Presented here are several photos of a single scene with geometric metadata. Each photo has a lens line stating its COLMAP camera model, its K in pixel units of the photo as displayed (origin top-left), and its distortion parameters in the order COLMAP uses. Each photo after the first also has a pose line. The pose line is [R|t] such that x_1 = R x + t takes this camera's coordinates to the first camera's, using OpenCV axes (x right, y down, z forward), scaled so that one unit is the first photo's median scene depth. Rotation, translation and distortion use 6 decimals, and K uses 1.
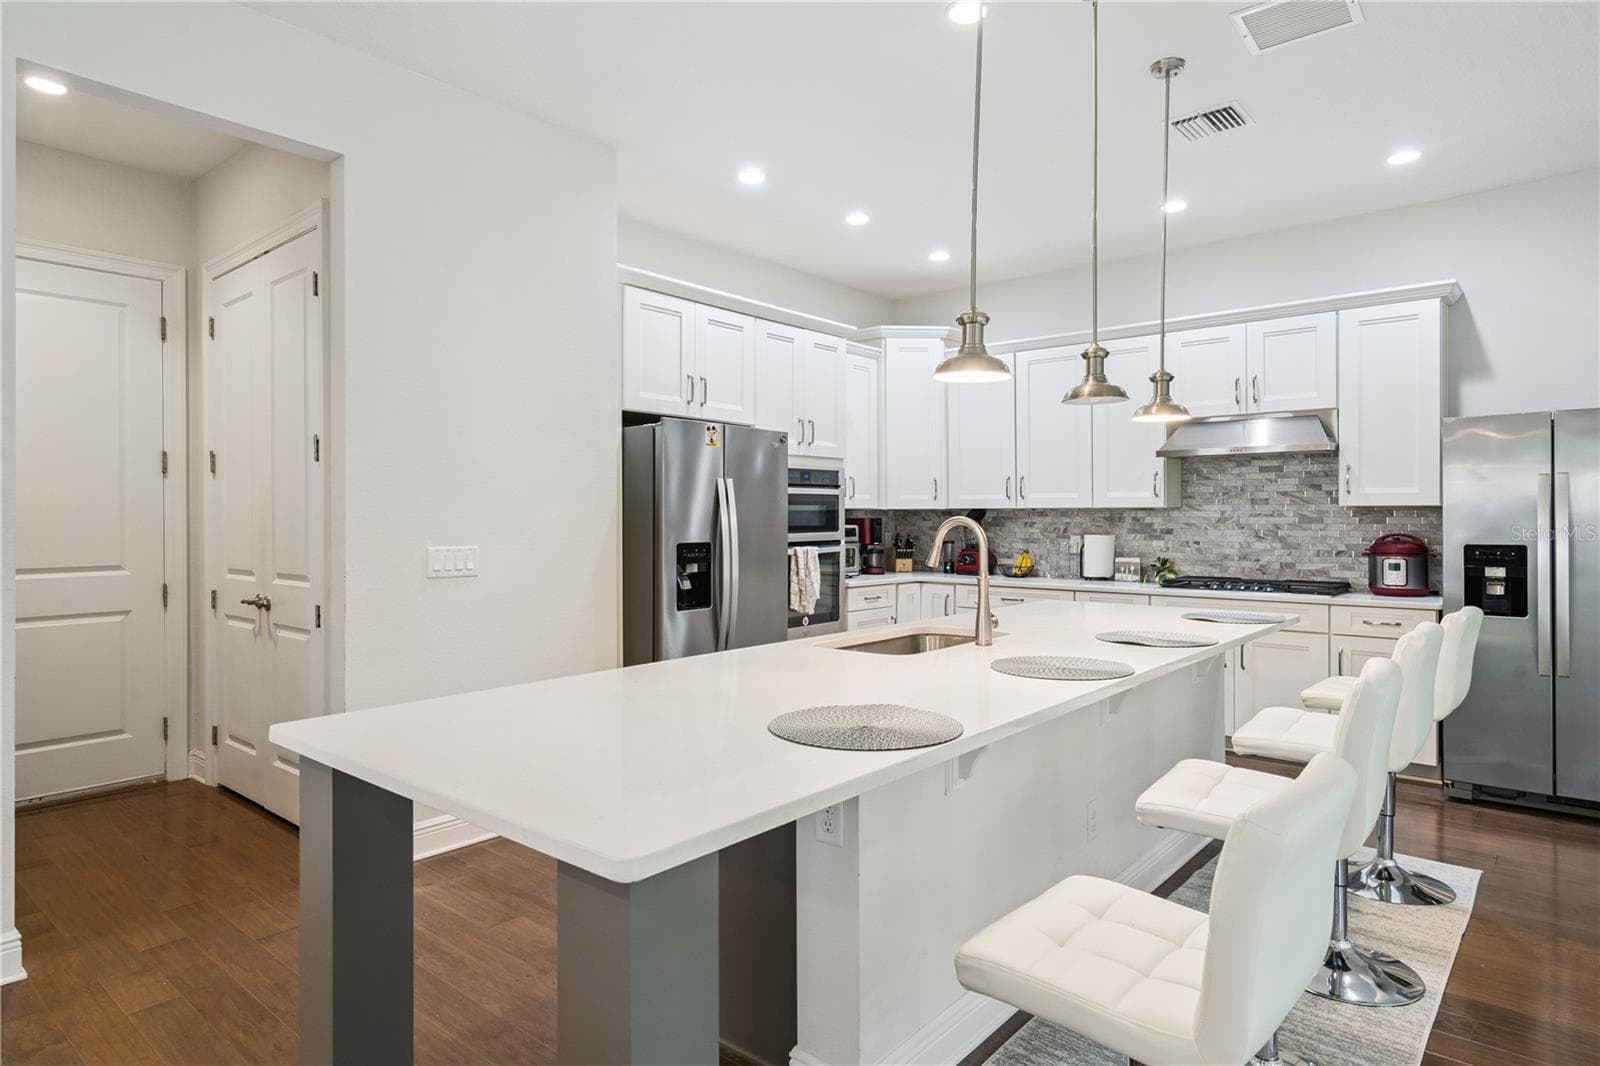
lens RADIAL K [[908.4, 0, 796.7], [0, 908.4, 517.2], [0, 0, 1]] dist [0.000596, 0.000798]
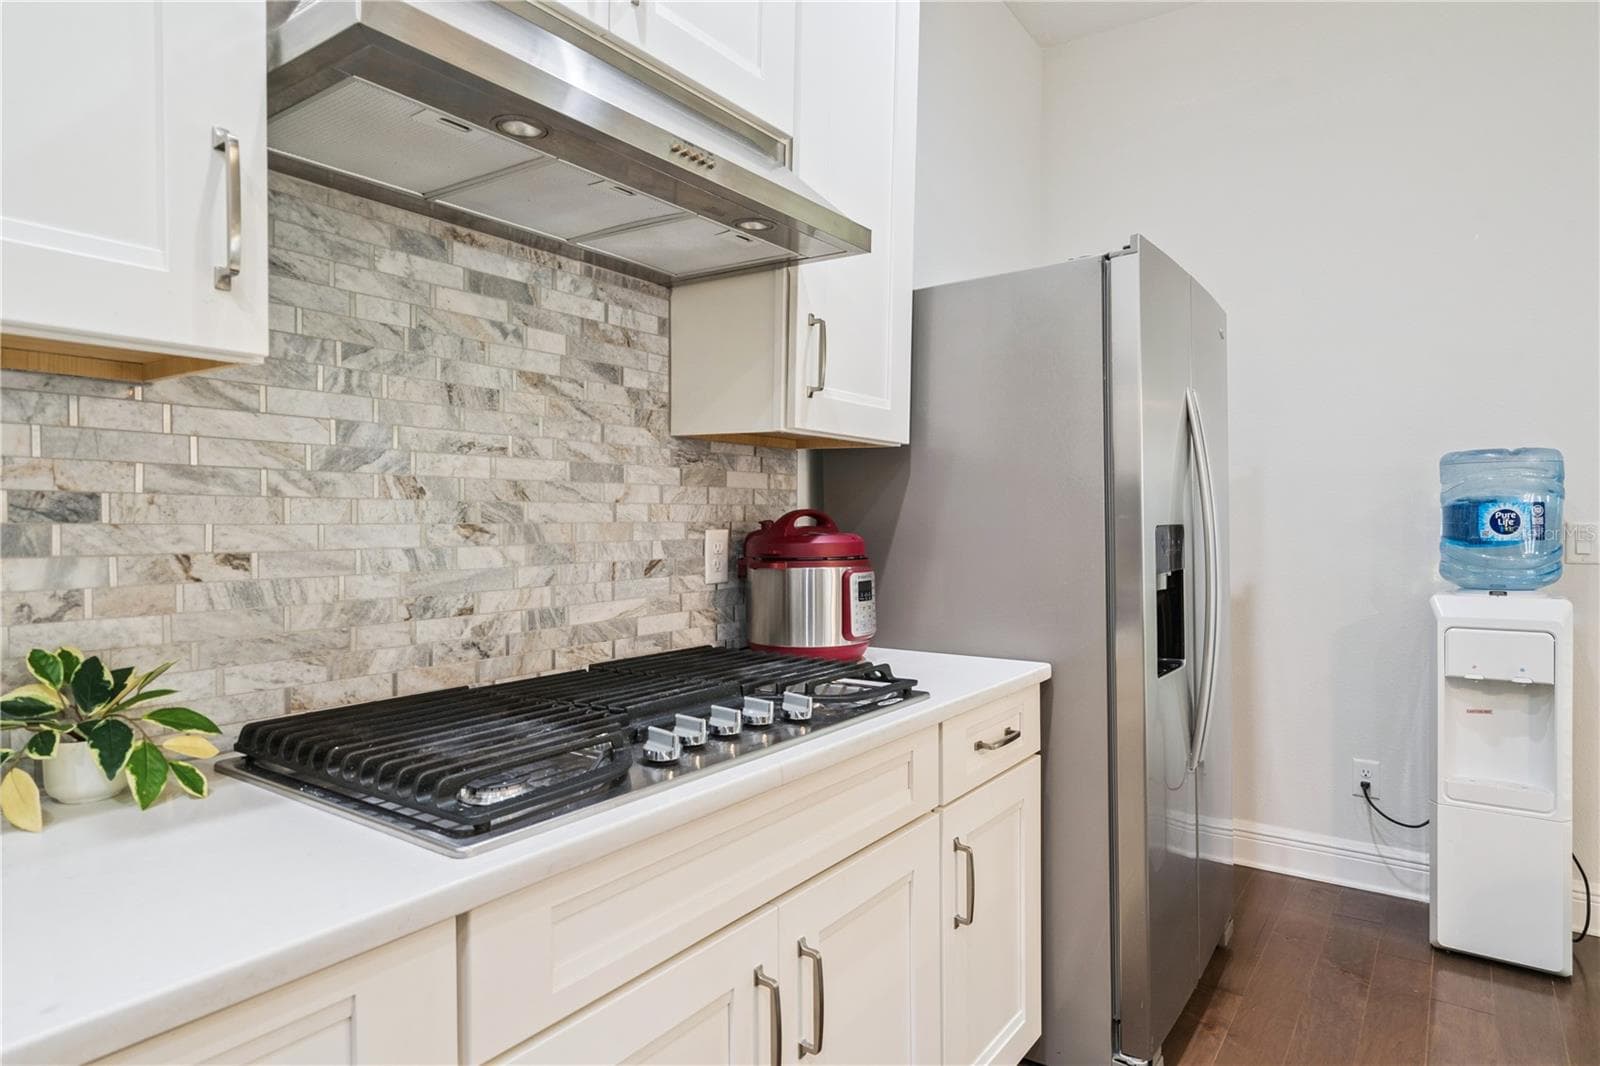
lens RADIAL K [[900.0, 0, 800.4], [0, 900.0, 539.3], [0, 0, 1]] dist [0.002697, 0.000971]
pose [[-0.073372, -0.020087, 0.997102, 0.233466], [0.005593, 0.999773, 0.020553, 0.021020], [-0.997289, 0.007084, -0.073243, 0.939123]]
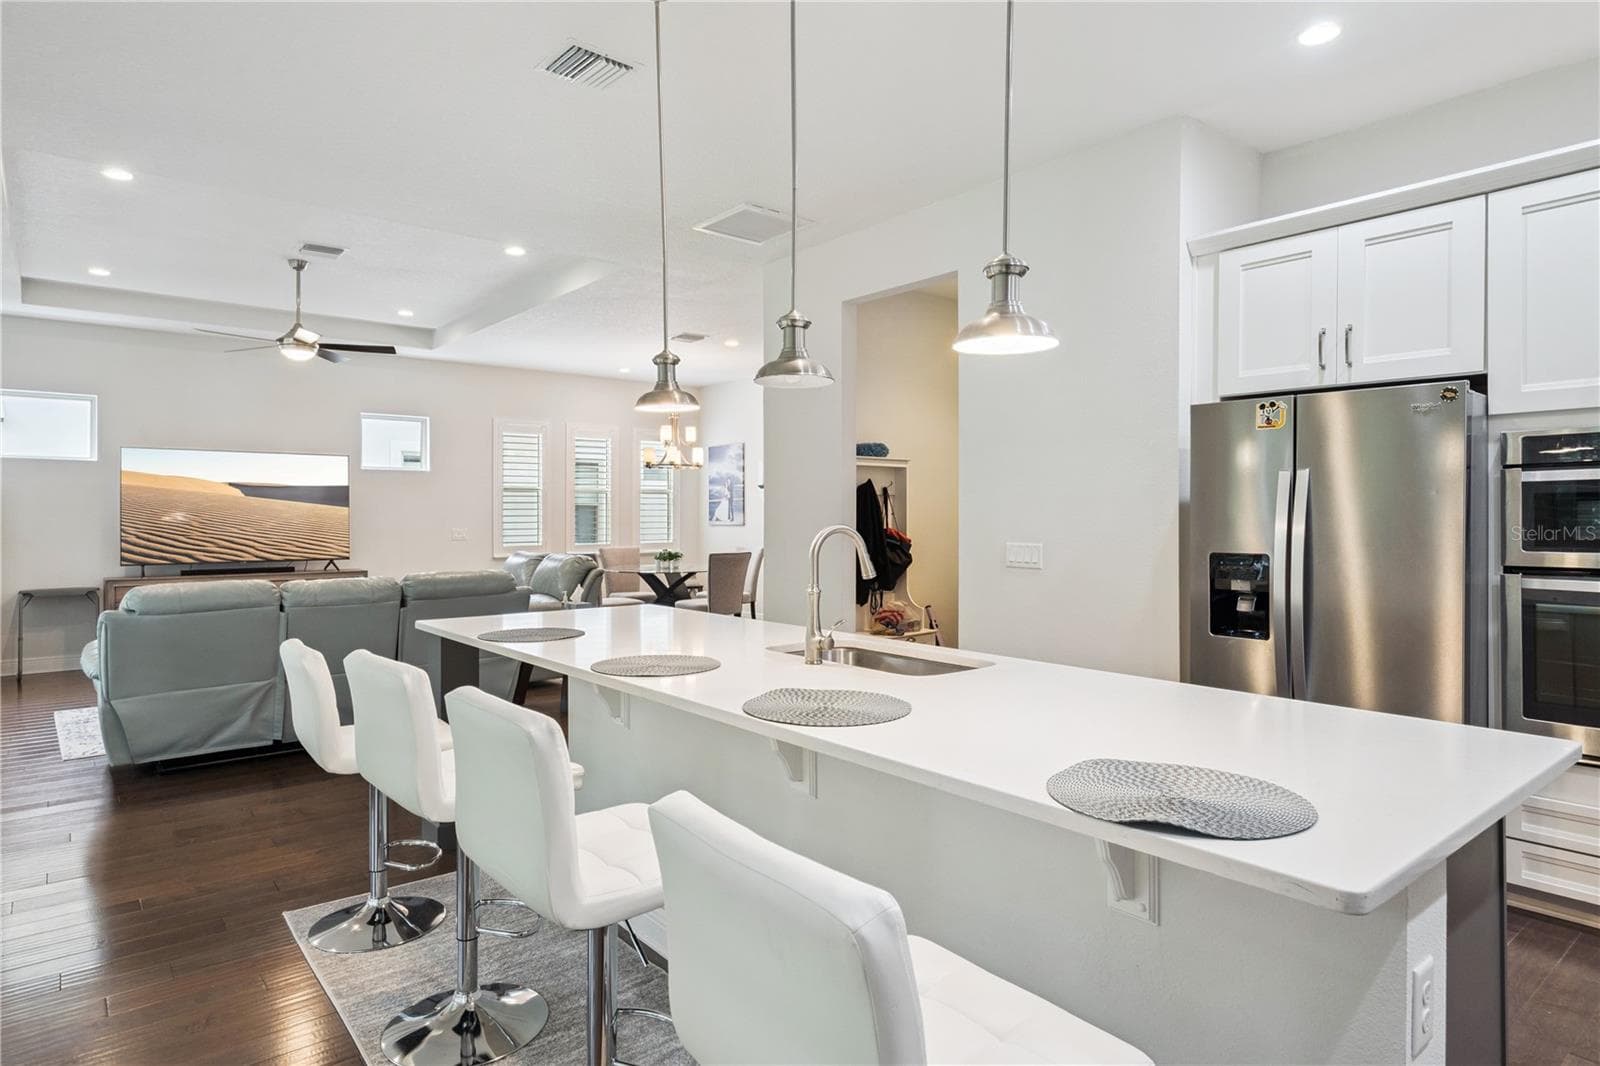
lens RADIAL K [[914.7, 0, 790.5], [0, 914.7, 506.9], [0, 0, 1]] dist [0.016350, -0.000310]
pose [[-0.187308, -0.003929, -0.982293, 0.609835], [0.002692, 0.999986, -0.004513, -0.008219], [0.982298, -0.003490, -0.187294, 0.617830]]
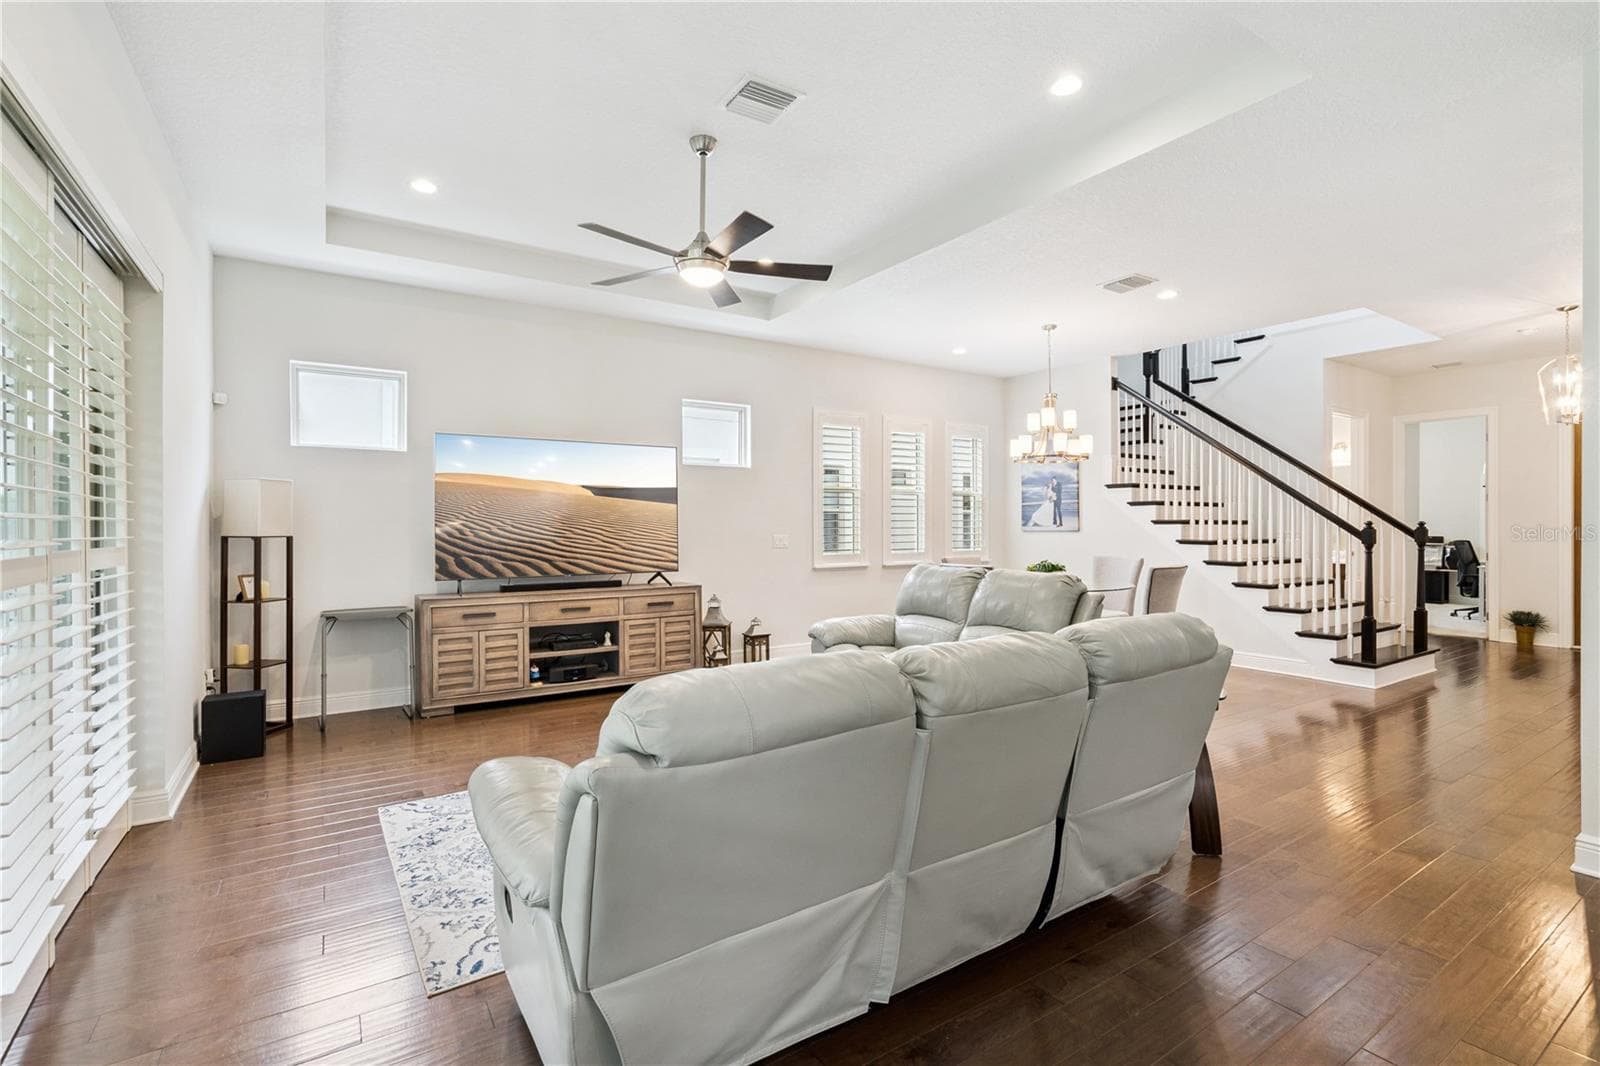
lens RADIAL K [[736.8, 0, 804.2], [0, 736.8, 515.5], [0, 0, 1]] dist [-0.002593, -0.000300]
pose [[-0.283096, -0.006829, -0.959067, 0.129804], [0.004254, 0.999956, -0.008376, 0.002968], [0.959082, -0.006451, -0.283054, 0.005269]]
